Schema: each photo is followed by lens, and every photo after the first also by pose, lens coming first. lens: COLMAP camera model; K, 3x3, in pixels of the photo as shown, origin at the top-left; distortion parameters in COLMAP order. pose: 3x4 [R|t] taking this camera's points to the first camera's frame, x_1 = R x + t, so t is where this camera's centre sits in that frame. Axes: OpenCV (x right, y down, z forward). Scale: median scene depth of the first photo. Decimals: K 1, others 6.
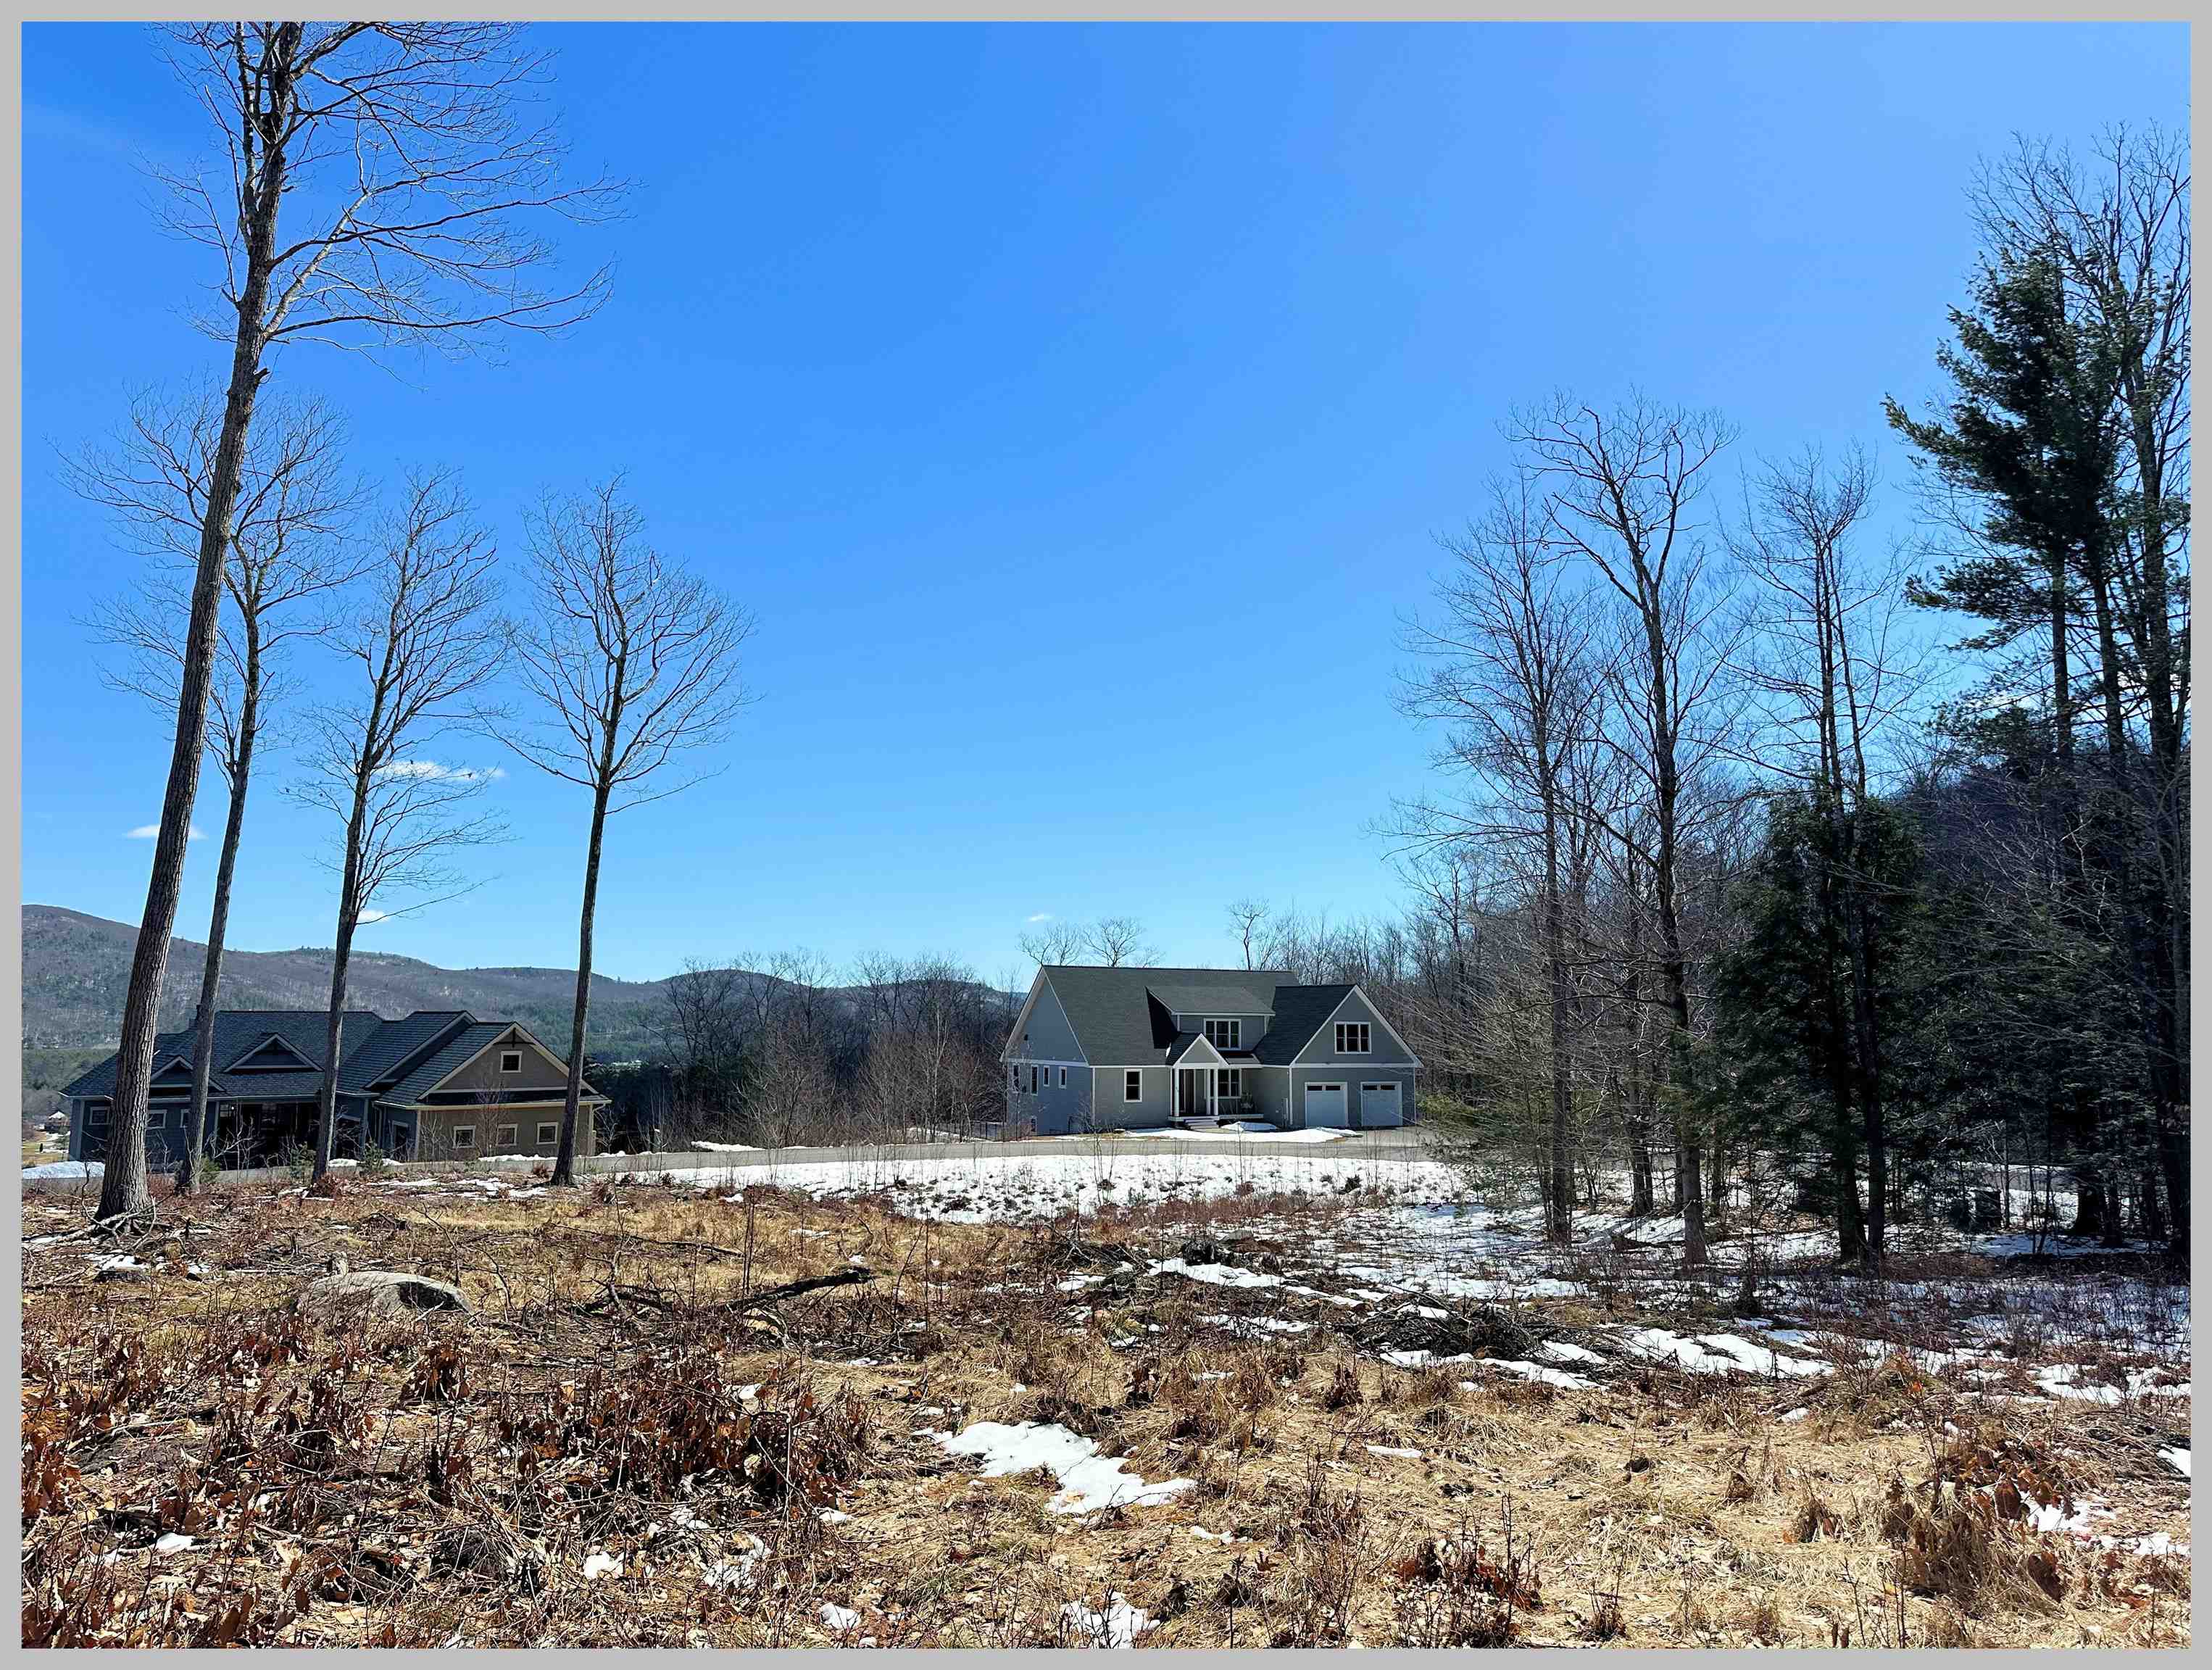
lens RADIAL K [[1519.9, 0, 1117.8], [0, 1519.9, 799.3], [0, 0, 1]] dist [0.159671, -0.195463]
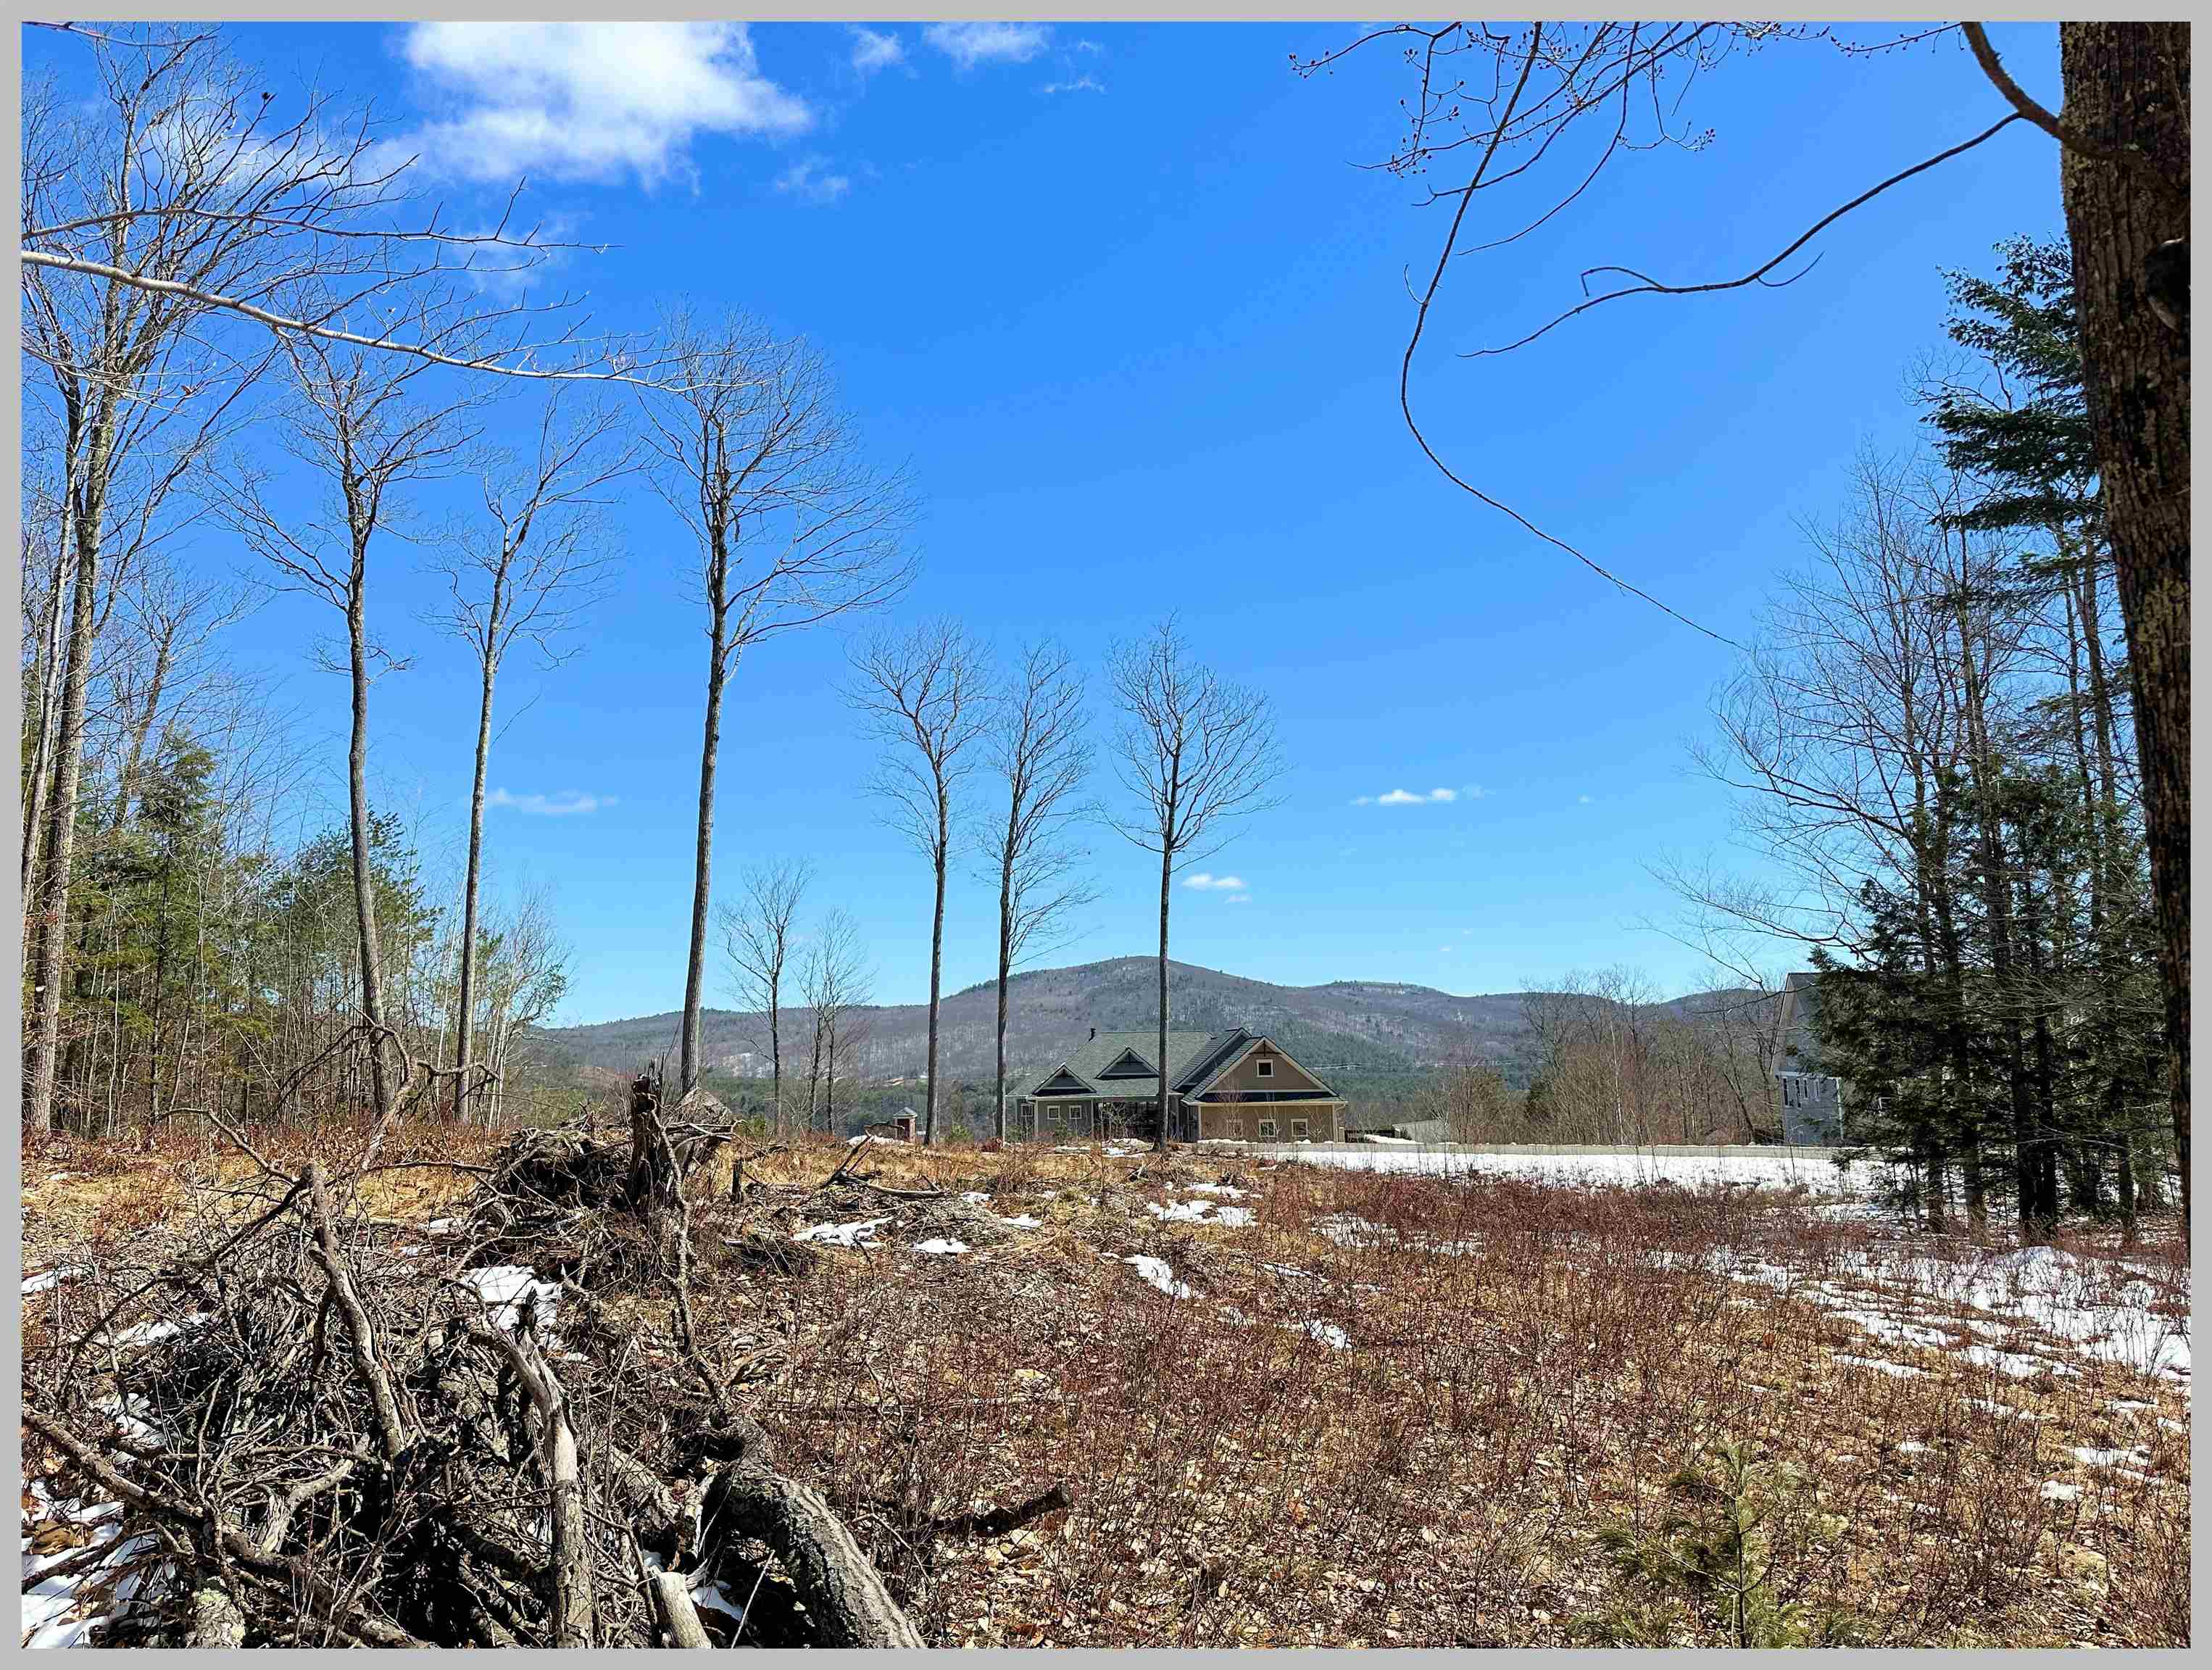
lens RADIAL K [[1560.1, 0, 1097.6], [0, 1560.1, 834.0], [0, 0, 1]] dist [0.171832, -0.220335]
pose [[0.796406, -0.101785, -0.596136, 0.357826], [0.107568, 0.993858, -0.025987, 0.003565], [0.595119, -0.043429, 0.802463, -0.088308]]
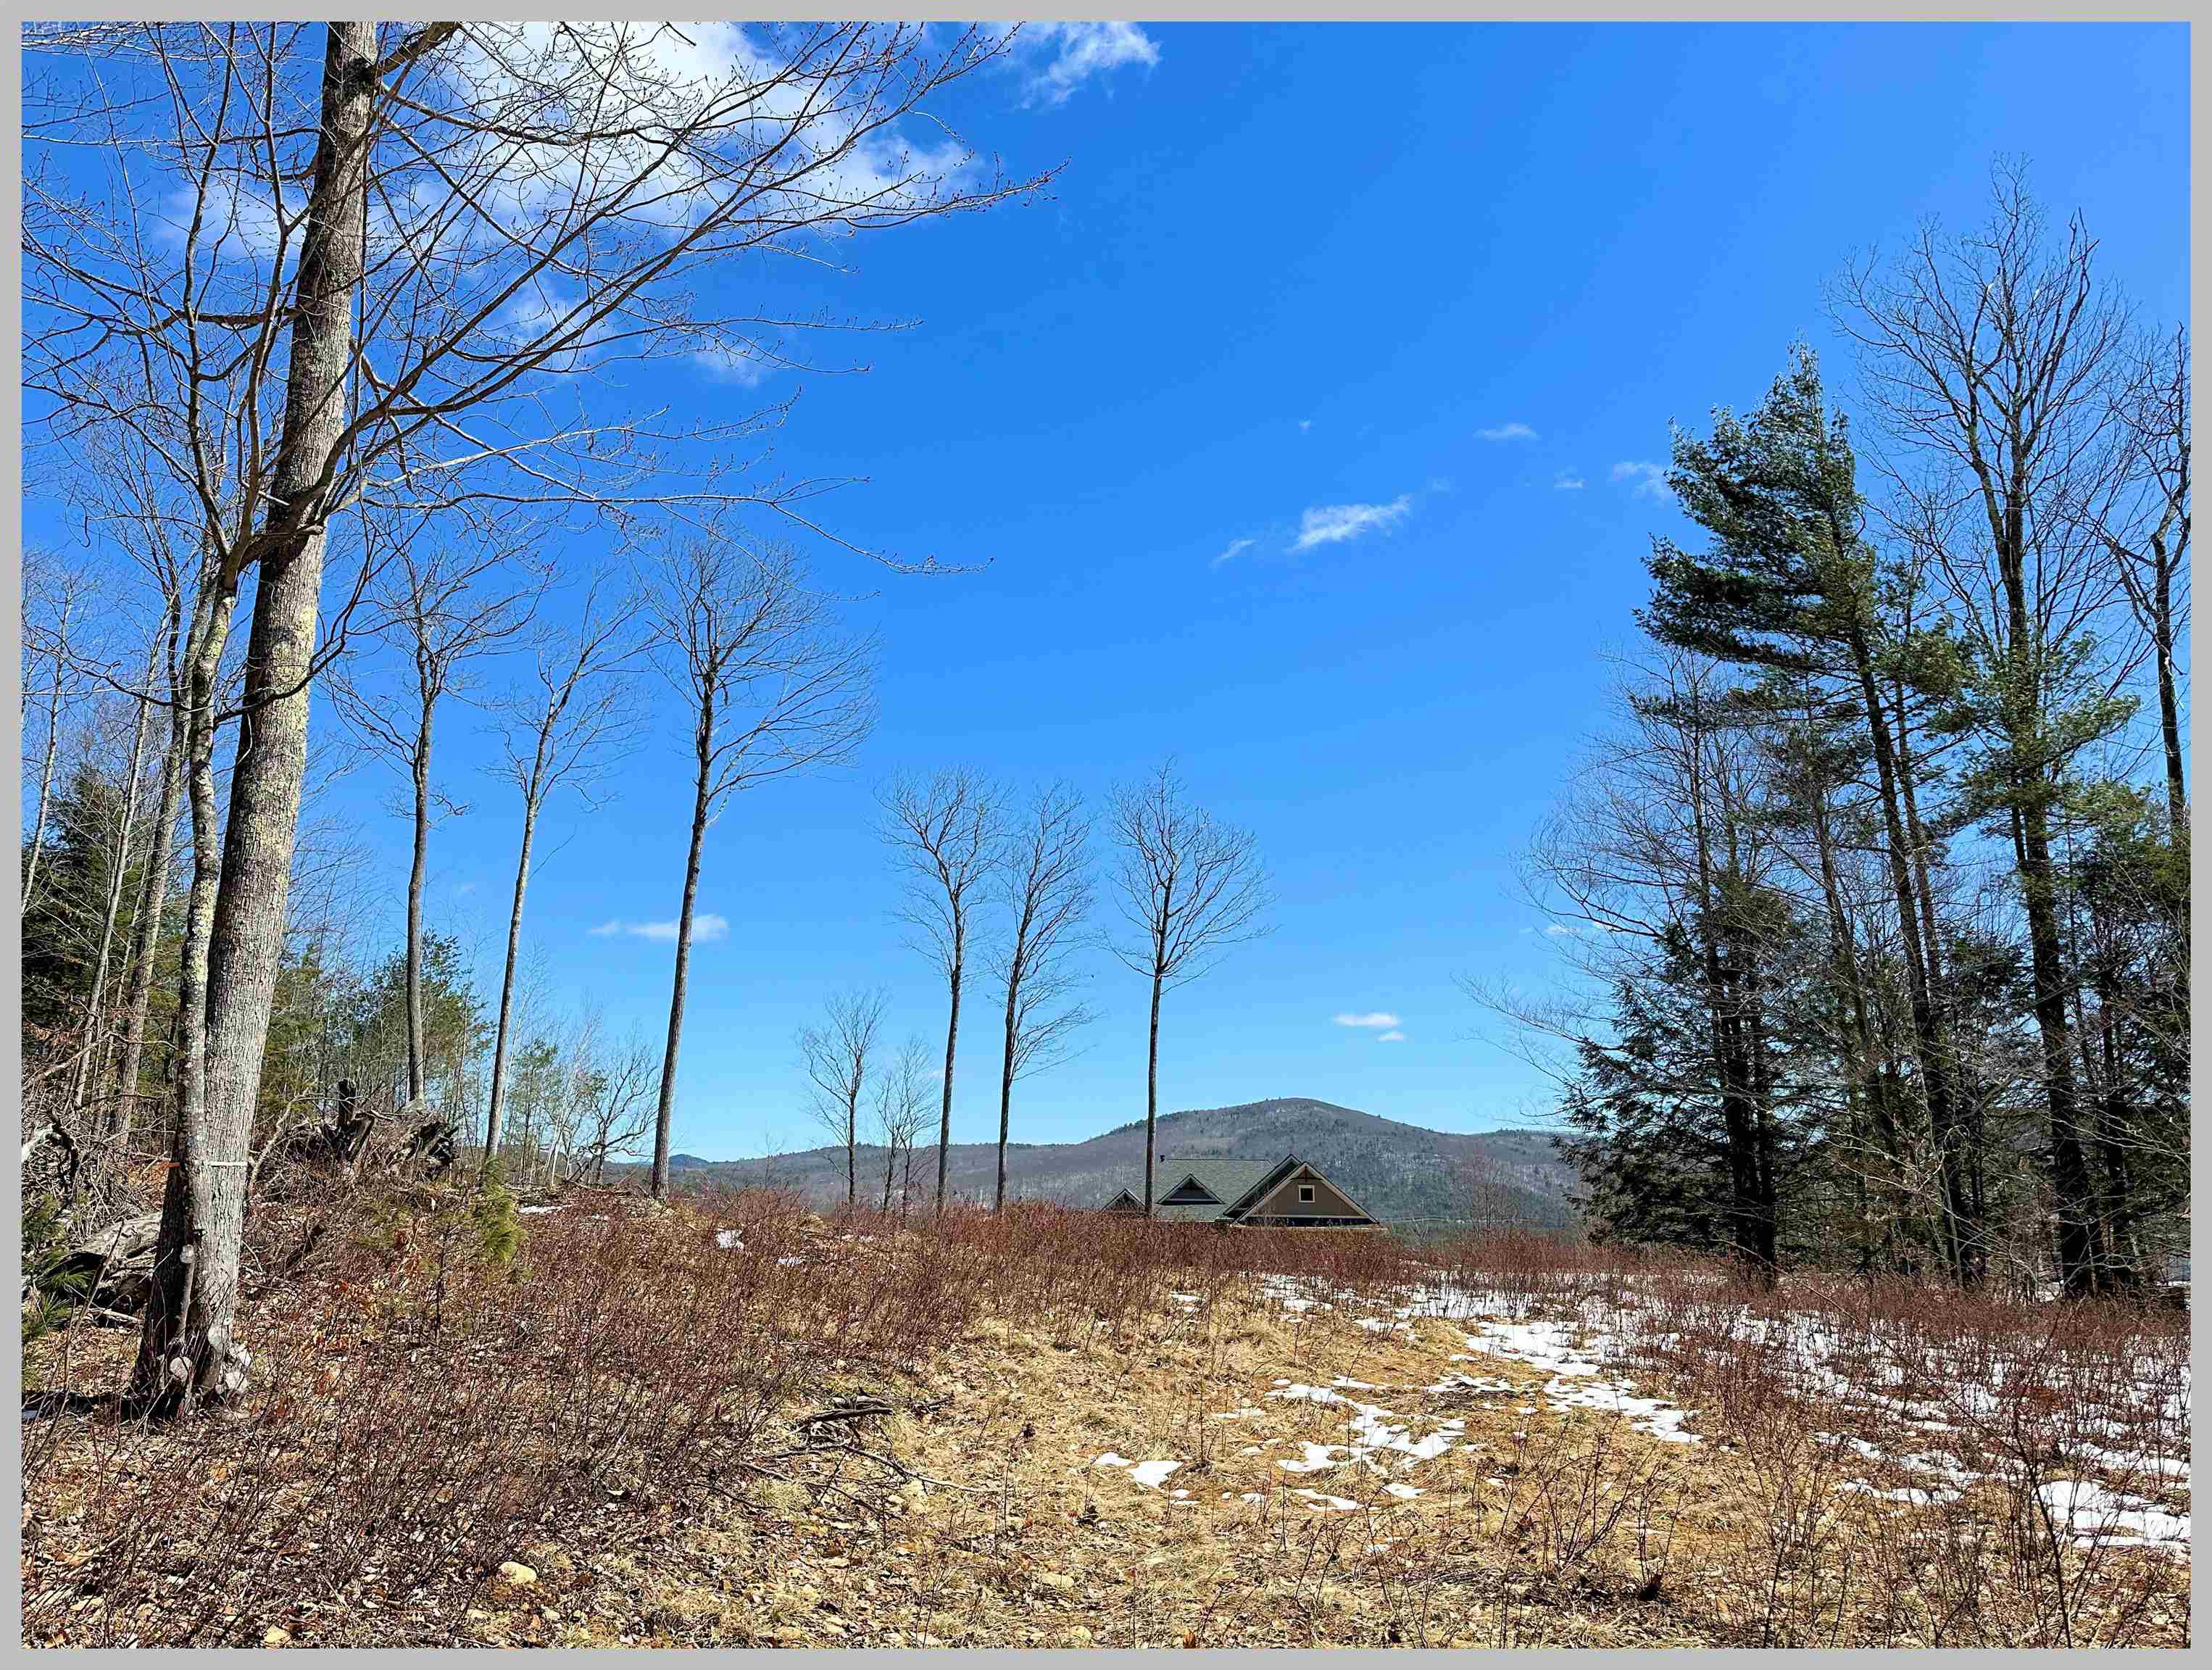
lens RADIAL K [[1590.2, 0, 1120.1], [0, 1590.2, 849.9], [0, 0, 1]] dist [0.158225, -0.236949]
pose [[0.739968, -0.146651, -0.656461, 0.539082], [0.097553, 0.989023, -0.110981, 0.030695], [0.665531, 0.018083, 0.746151, -0.106764]]
